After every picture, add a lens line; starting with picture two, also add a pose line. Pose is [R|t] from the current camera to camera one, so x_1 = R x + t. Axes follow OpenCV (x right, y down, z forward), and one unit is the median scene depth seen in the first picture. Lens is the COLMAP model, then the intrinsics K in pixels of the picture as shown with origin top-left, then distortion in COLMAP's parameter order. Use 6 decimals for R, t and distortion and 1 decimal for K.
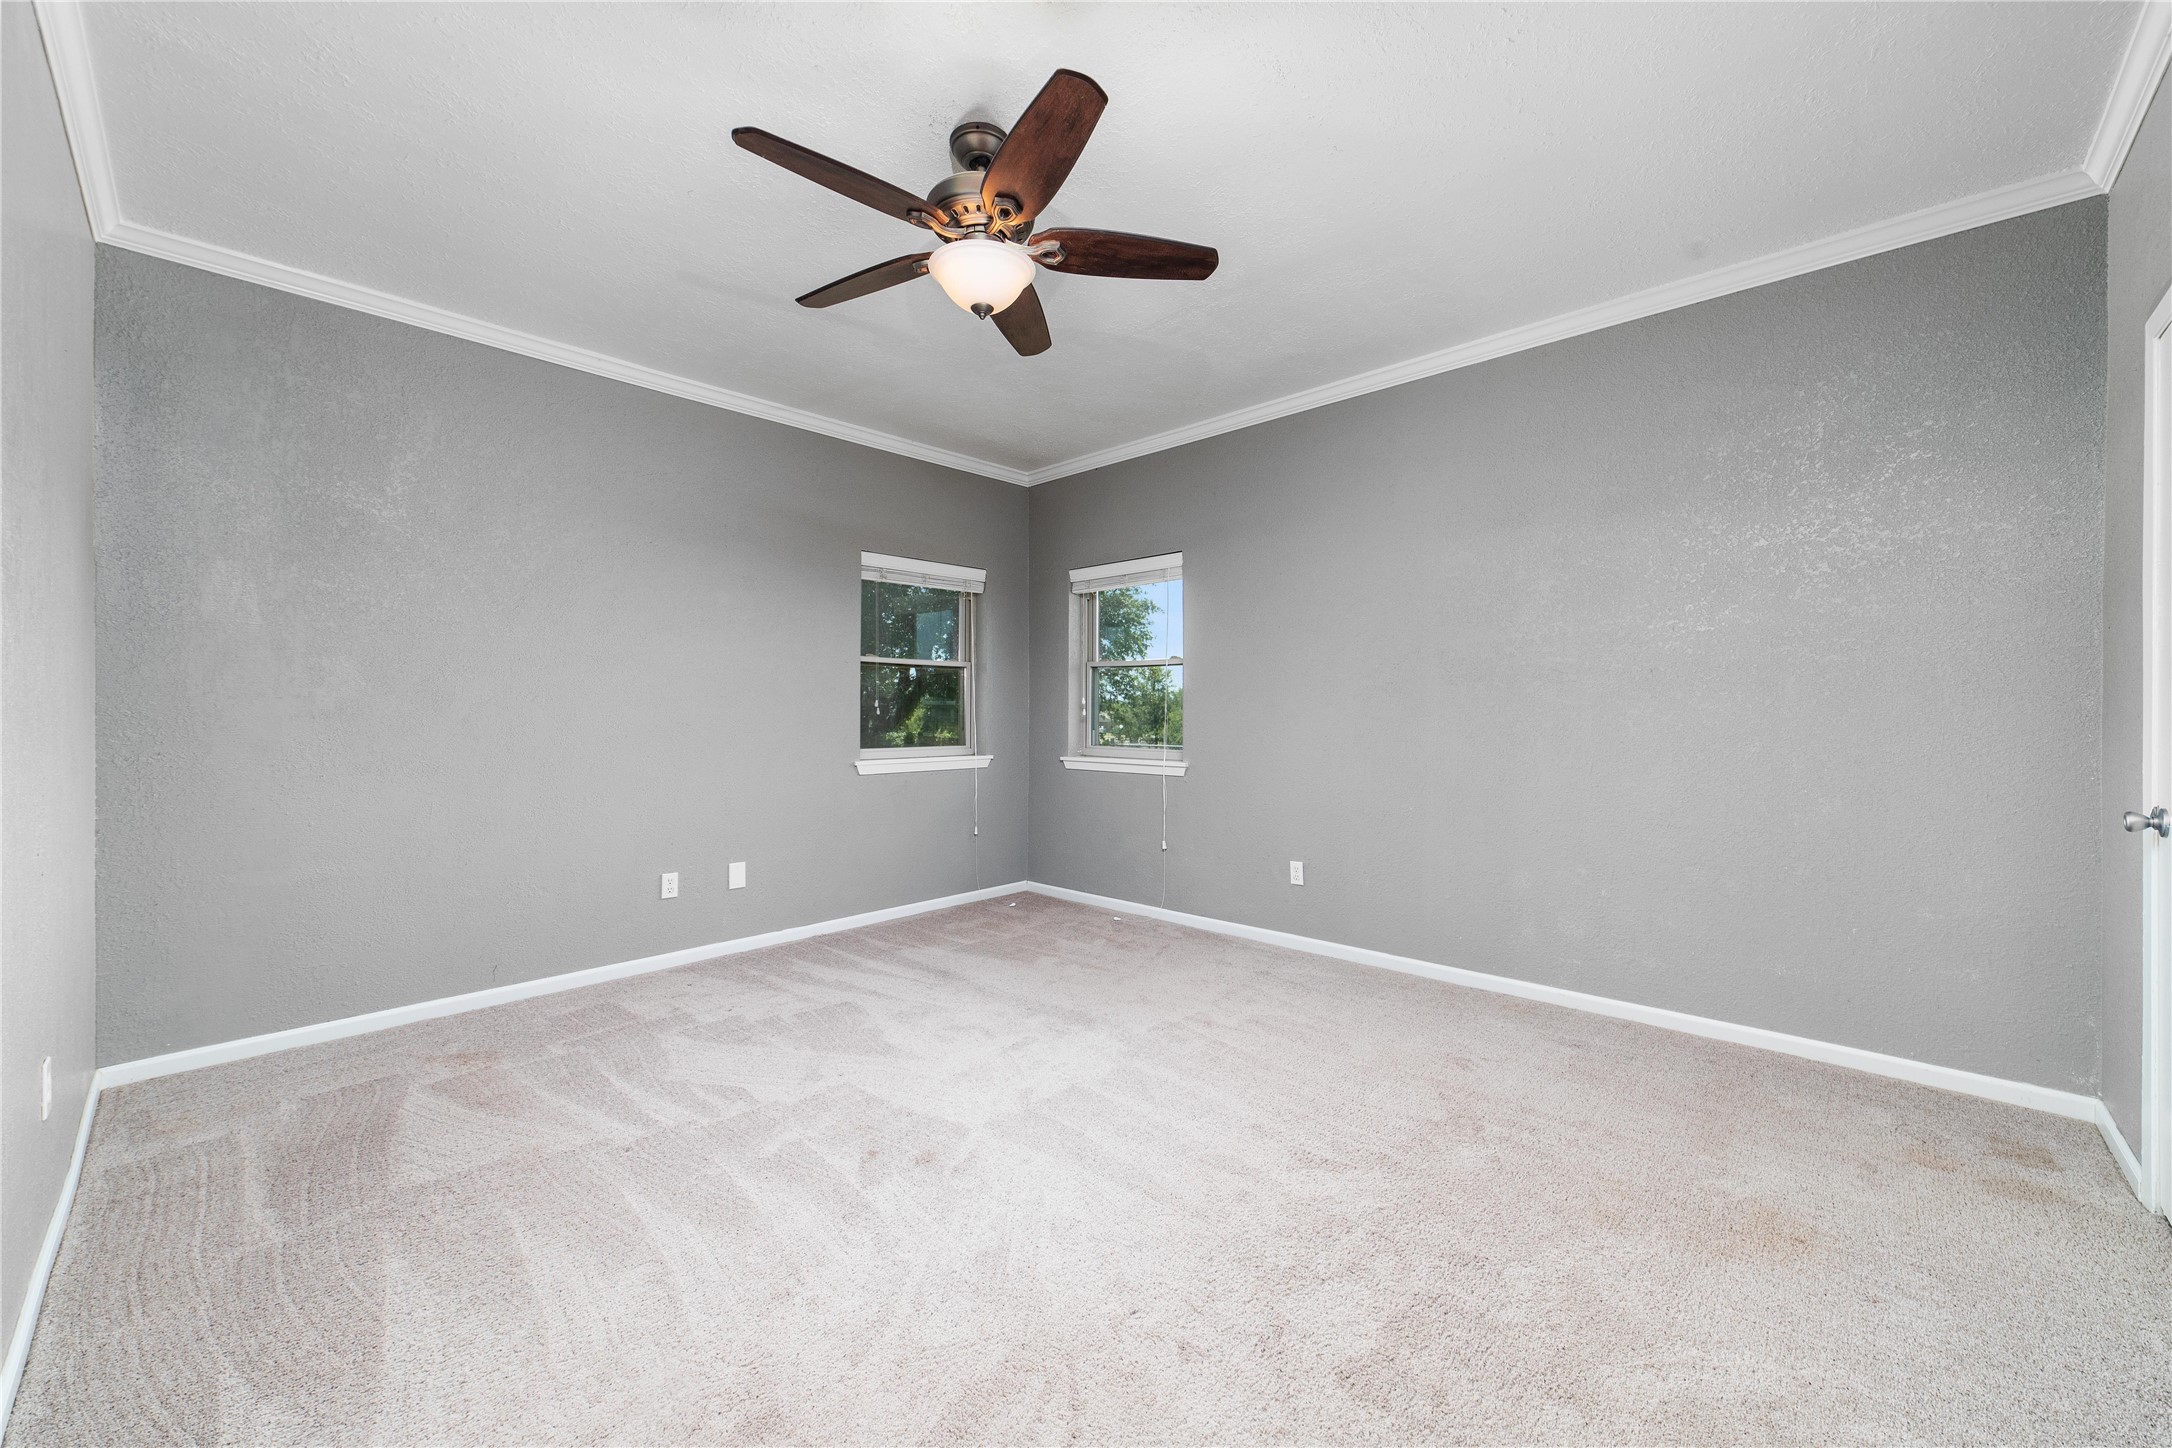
lens RADIAL K [[831.0, 0, 1095.1], [0, 831.0, 715.9], [0, 0, 1]] dist [-0.000806, 0.000127]
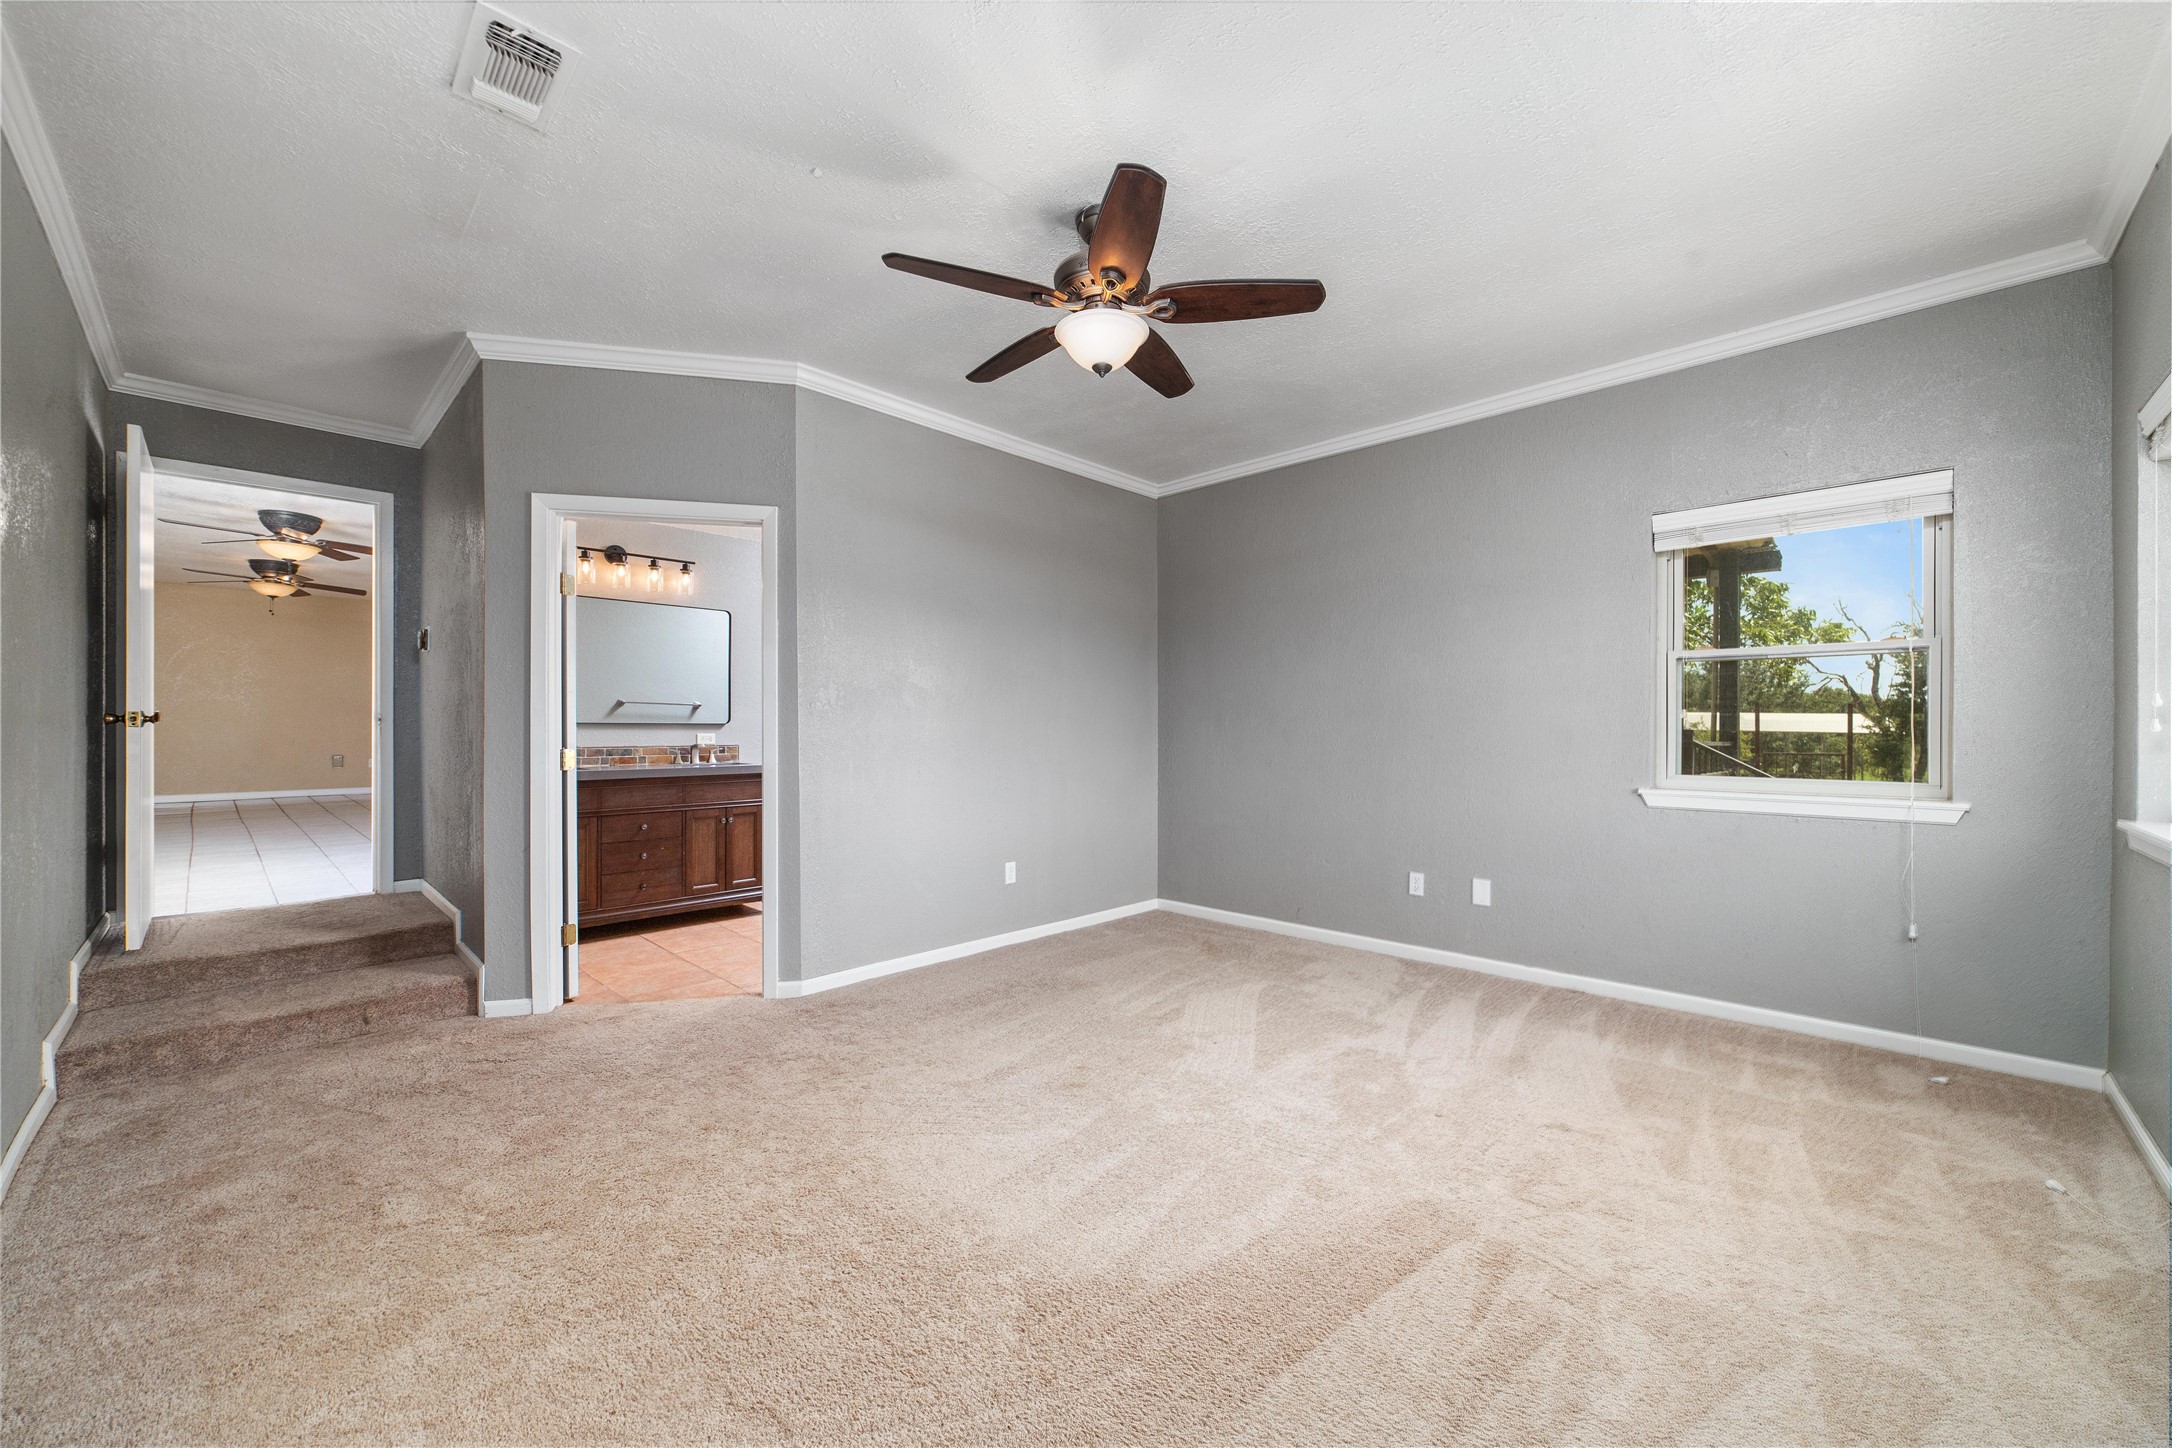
lens RADIAL K [[817.6, 0, 1088.6], [0, 817.6, 727.6], [0, 0, 1]] dist [-0.001507, -0.000089]
pose [[-0.012247, 0.003979, -0.999917, 0.576358], [-0.002224, 0.999990, 0.004006, -0.005209], [0.999923, 0.002273, -0.012238, 0.591546]]
